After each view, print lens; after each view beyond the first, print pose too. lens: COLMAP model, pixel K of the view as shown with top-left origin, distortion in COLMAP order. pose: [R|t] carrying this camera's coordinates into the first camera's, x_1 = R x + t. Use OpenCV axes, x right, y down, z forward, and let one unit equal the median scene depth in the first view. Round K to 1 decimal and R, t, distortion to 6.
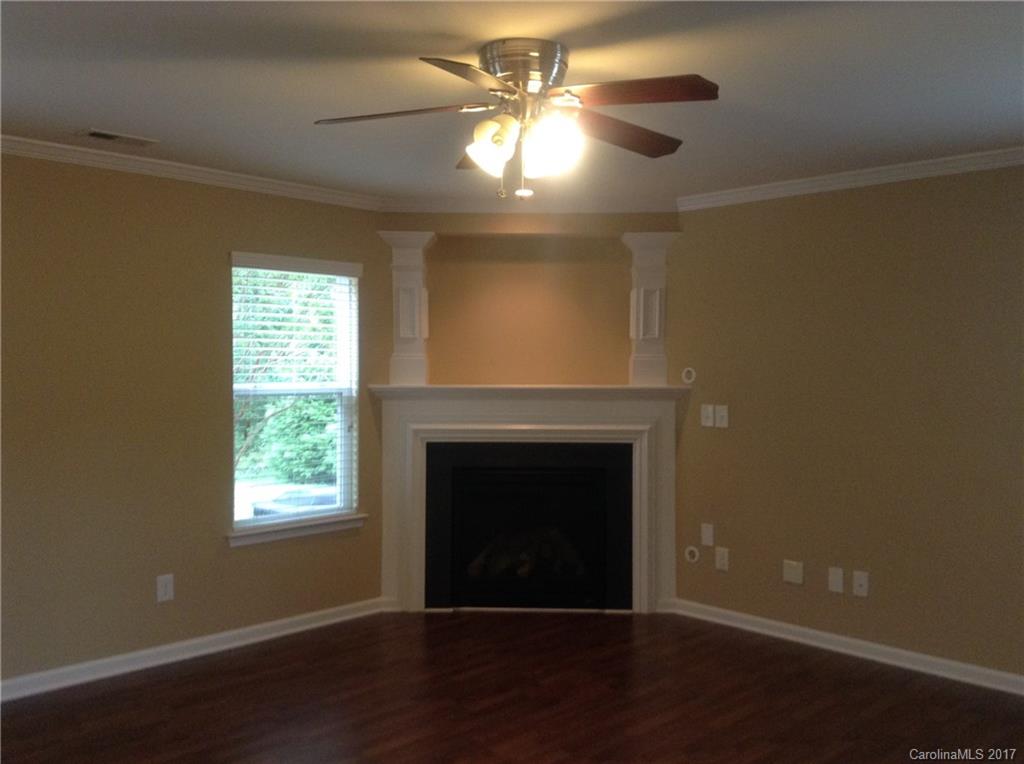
lens RADIAL K [[927.0, 0, 506.4], [0, 927.0, 390.7], [0, 0, 1]] dist [0.245097, -0.524042]
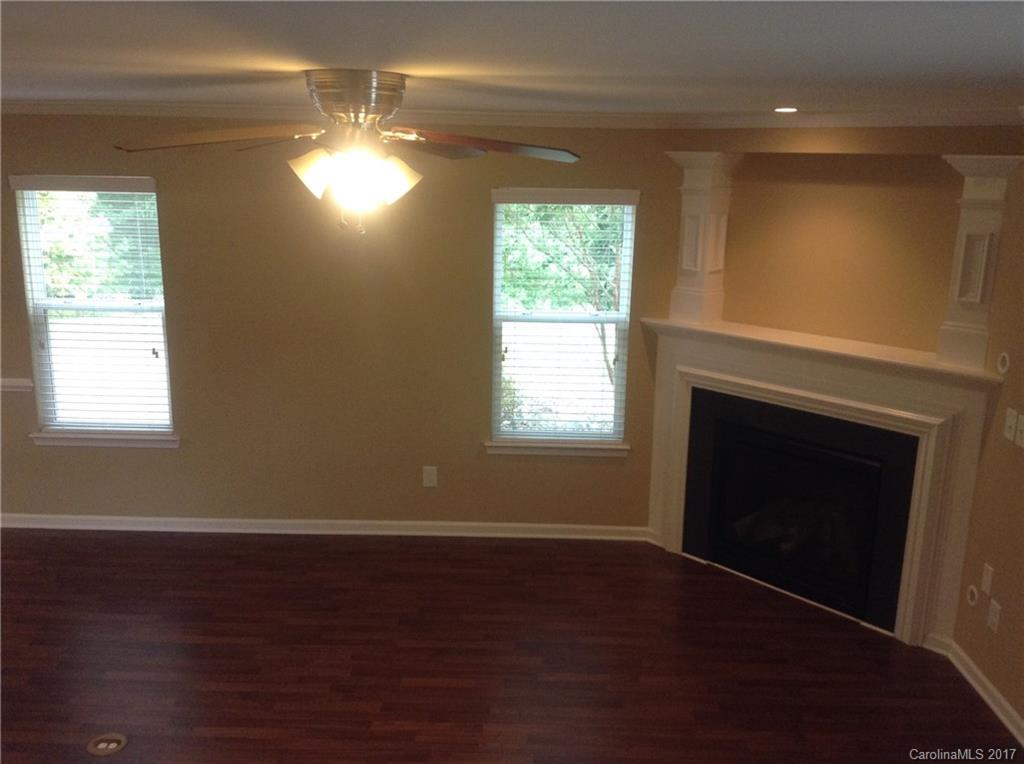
lens RADIAL K [[927.0, 0, 506.4], [0, 927.0, 390.7], [0, 0, 1]] dist [0.245097, -0.524042]
pose [[0.689353, 0.186150, -0.700101, 0.440144], [-0.031959, 0.973295, 0.227321, -0.146699], [0.723721, -0.134330, 0.676893, 0.232445]]
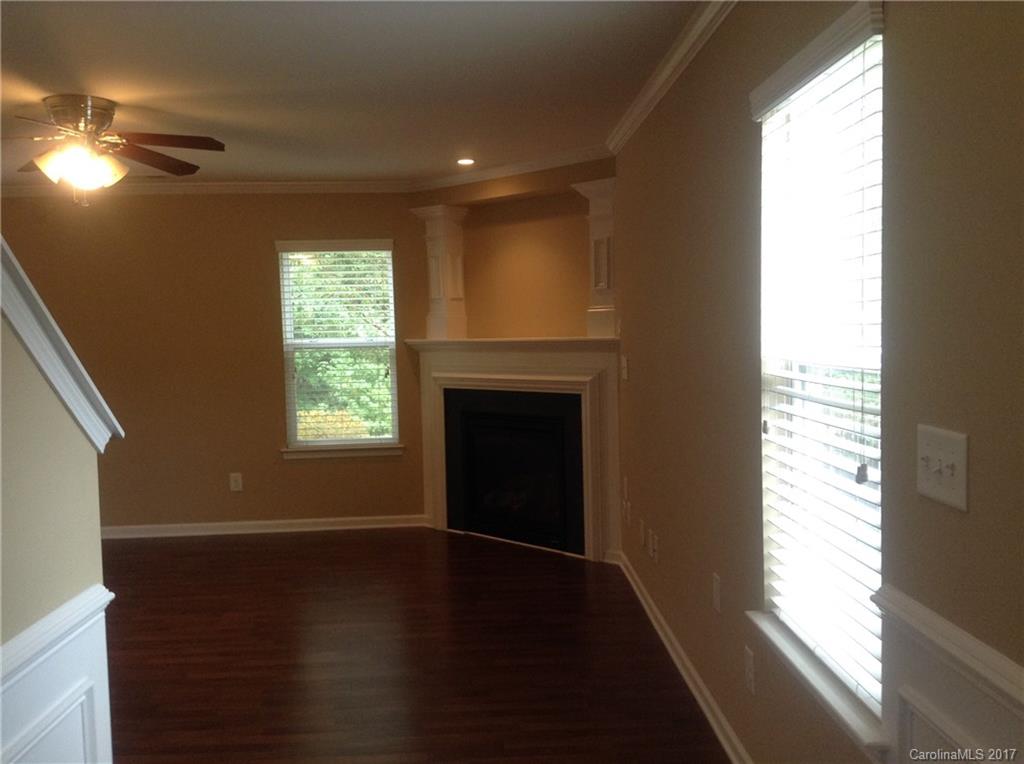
lens RADIAL K [[927.0, 0, 506.4], [0, 927.0, 390.7], [0, 0, 1]] dist [0.245097, -0.524042]
pose [[0.723240, 0.027673, -0.690042, 0.771550], [0.010516, 0.998640, 0.051071, 0.000153], [0.690516, -0.044193, 0.721966, 0.215140]]
